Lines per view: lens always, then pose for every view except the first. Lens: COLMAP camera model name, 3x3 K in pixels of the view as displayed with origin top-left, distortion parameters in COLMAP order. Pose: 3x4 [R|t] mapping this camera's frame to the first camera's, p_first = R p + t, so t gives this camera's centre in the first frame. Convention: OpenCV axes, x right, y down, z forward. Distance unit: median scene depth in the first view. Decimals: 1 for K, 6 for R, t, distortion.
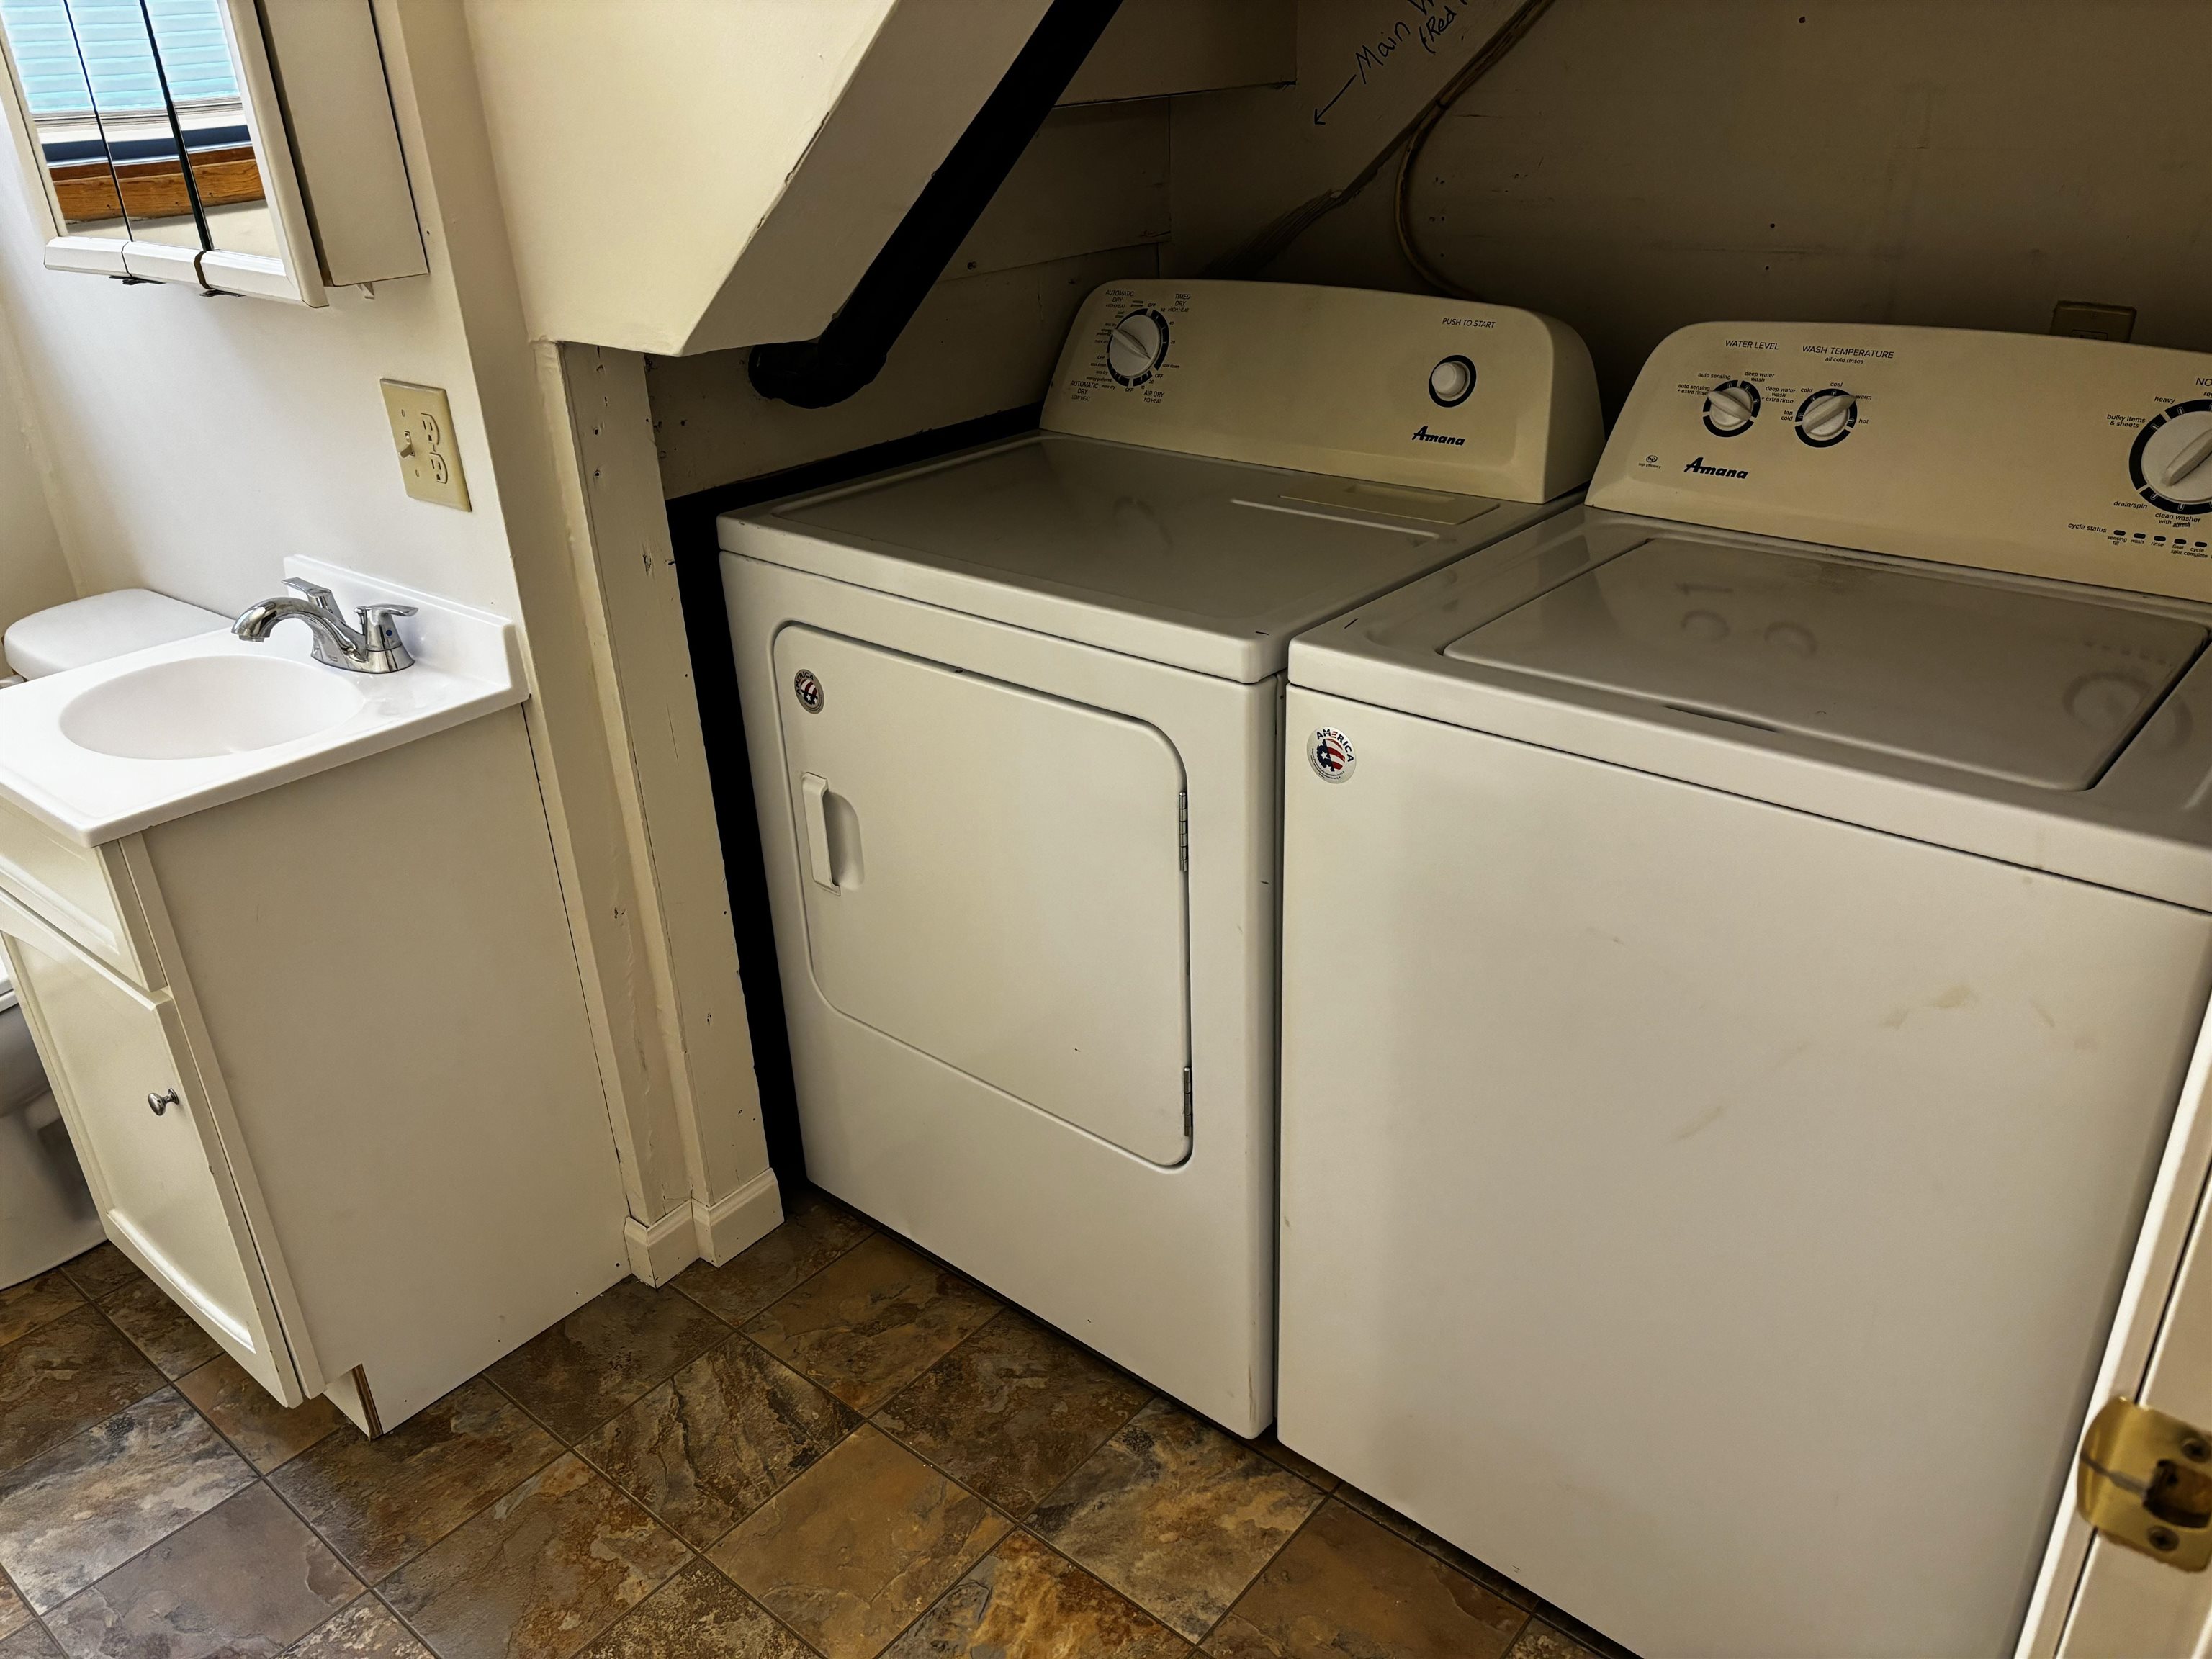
lens RADIAL K [[1677.7, 0, 1107.8], [0, 1677.7, 843.4], [0, 0, 1]] dist [0.020196, -0.022393]
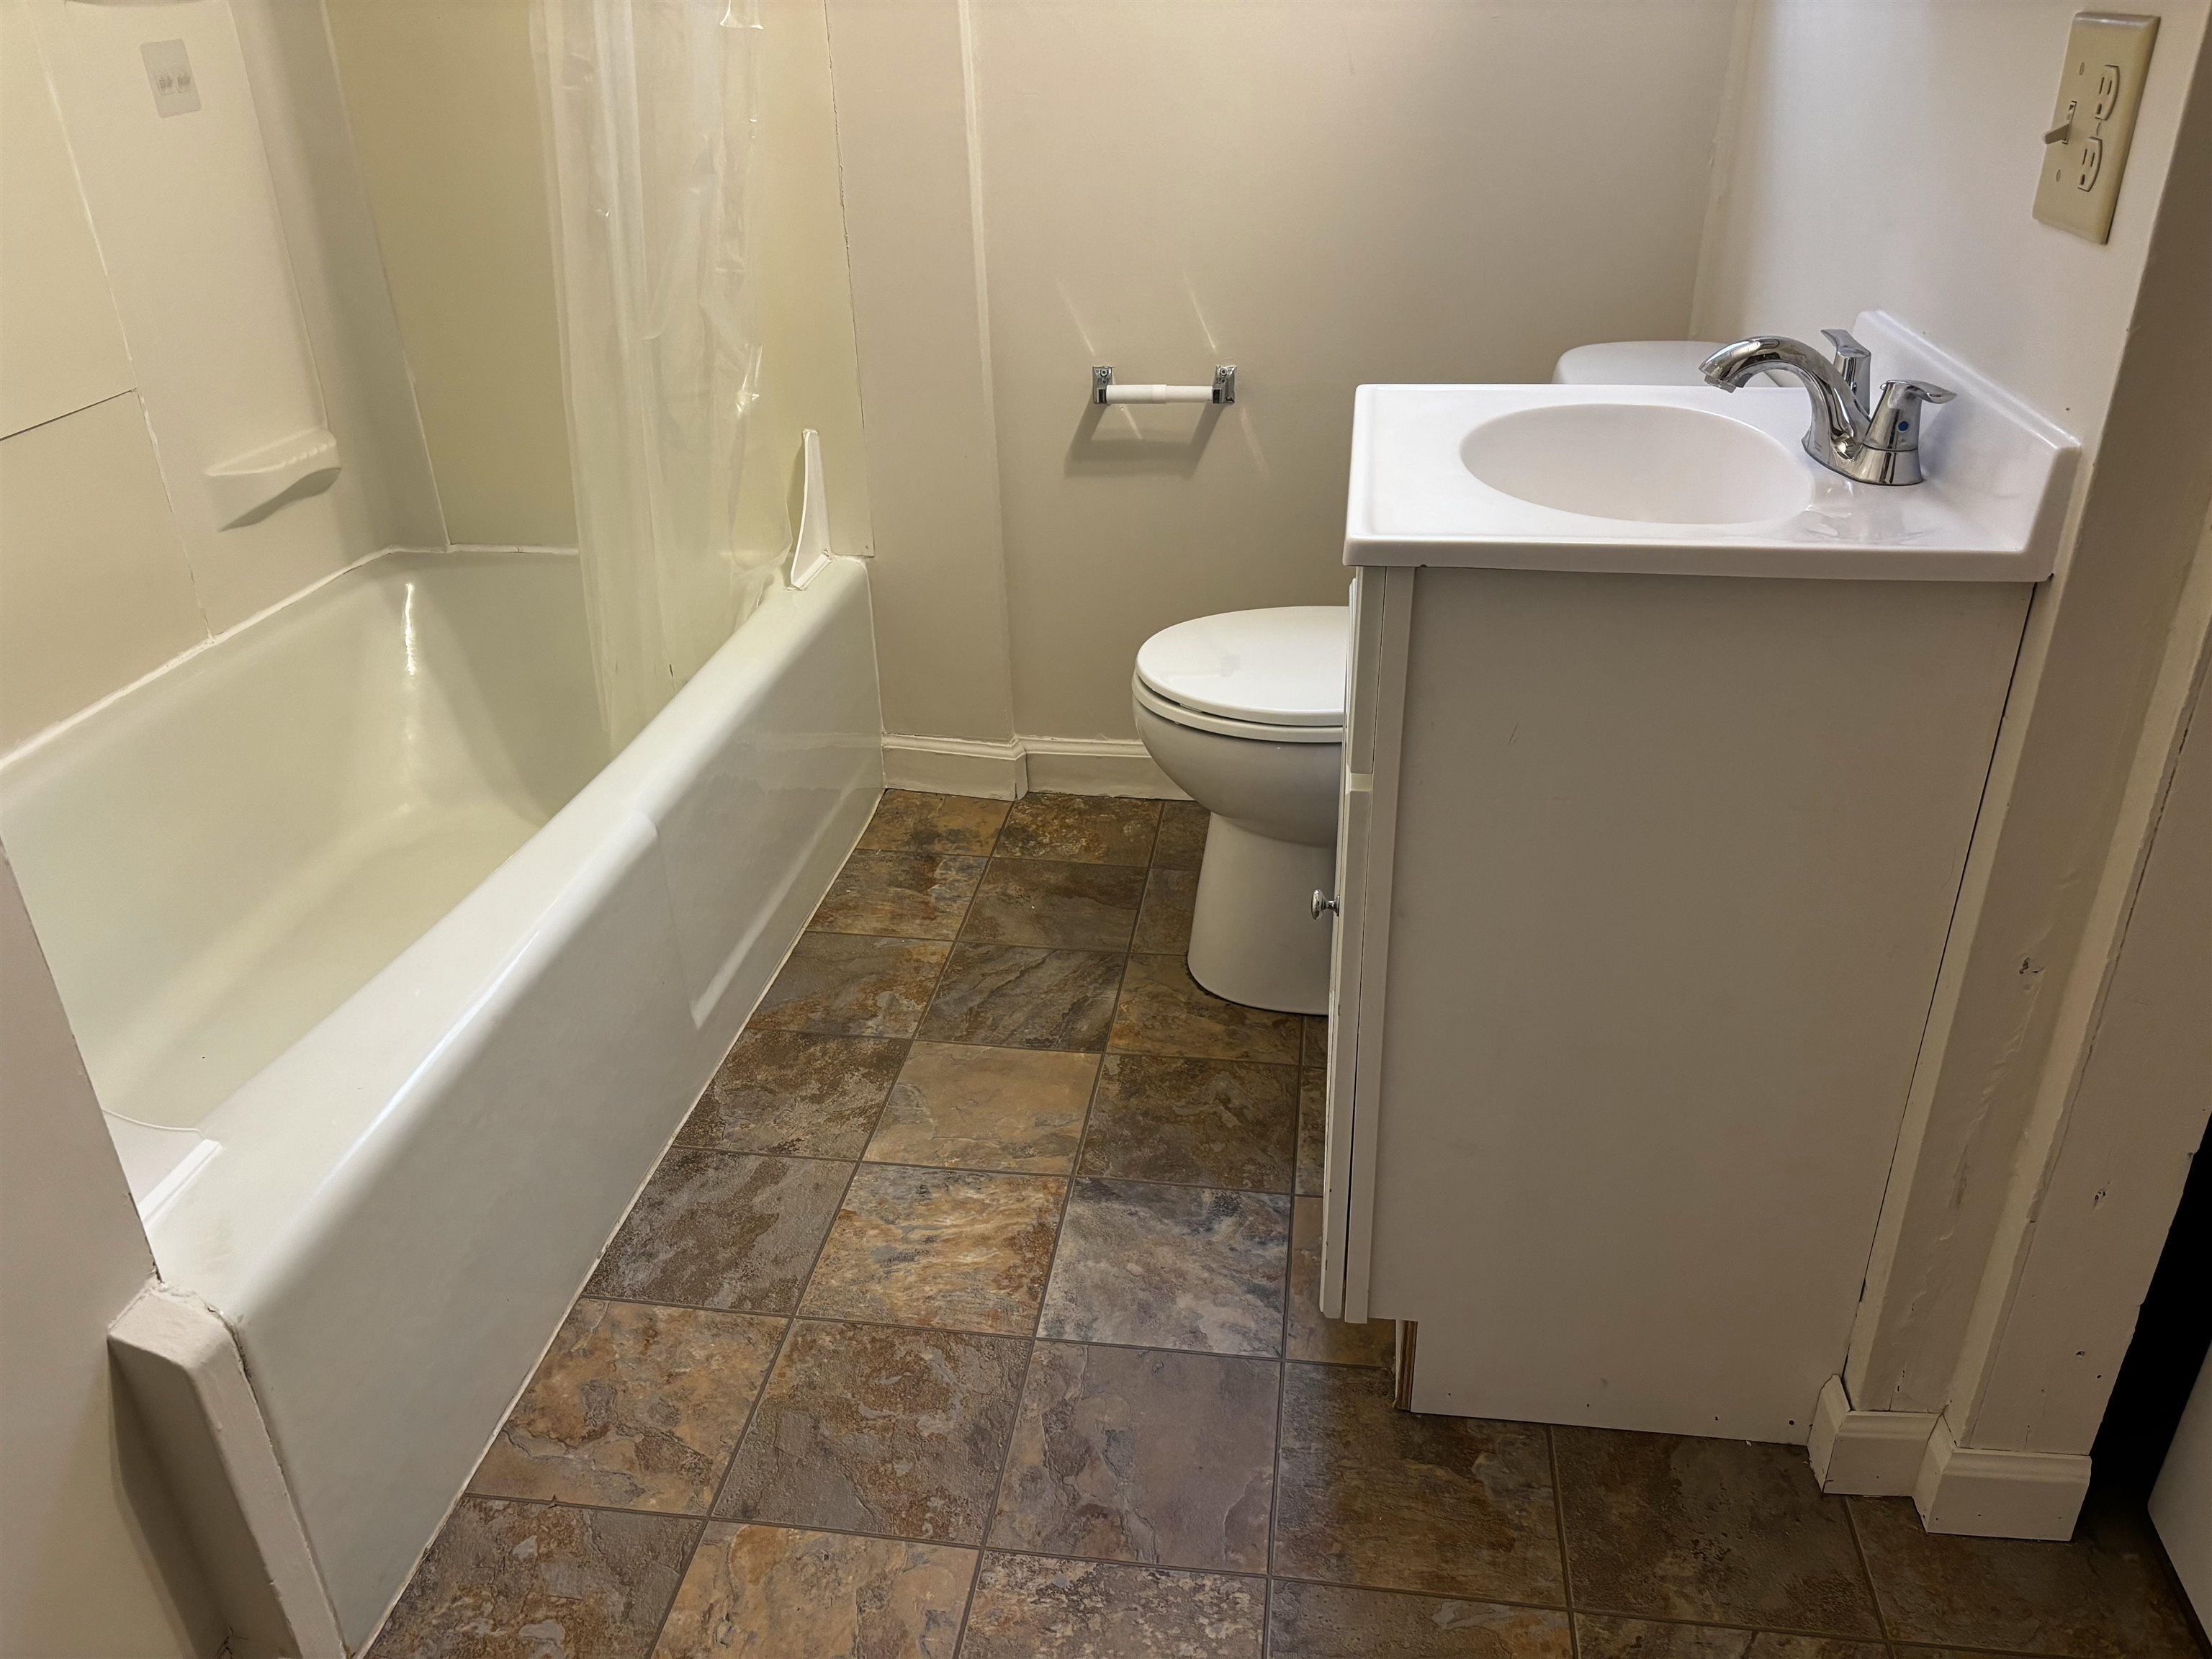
lens RADIAL K [[1677.7, 0, 1098.9], [0, 1677.7, 841.2], [0, 0, 1]] dist [0.020196, -0.022393]
pose [[0.533410, 0.419455, -0.734528, -0.044936], [-0.372548, 0.896122, 0.241191, -0.021137], [0.759396, 0.144993, 0.634267, 0.361948]]
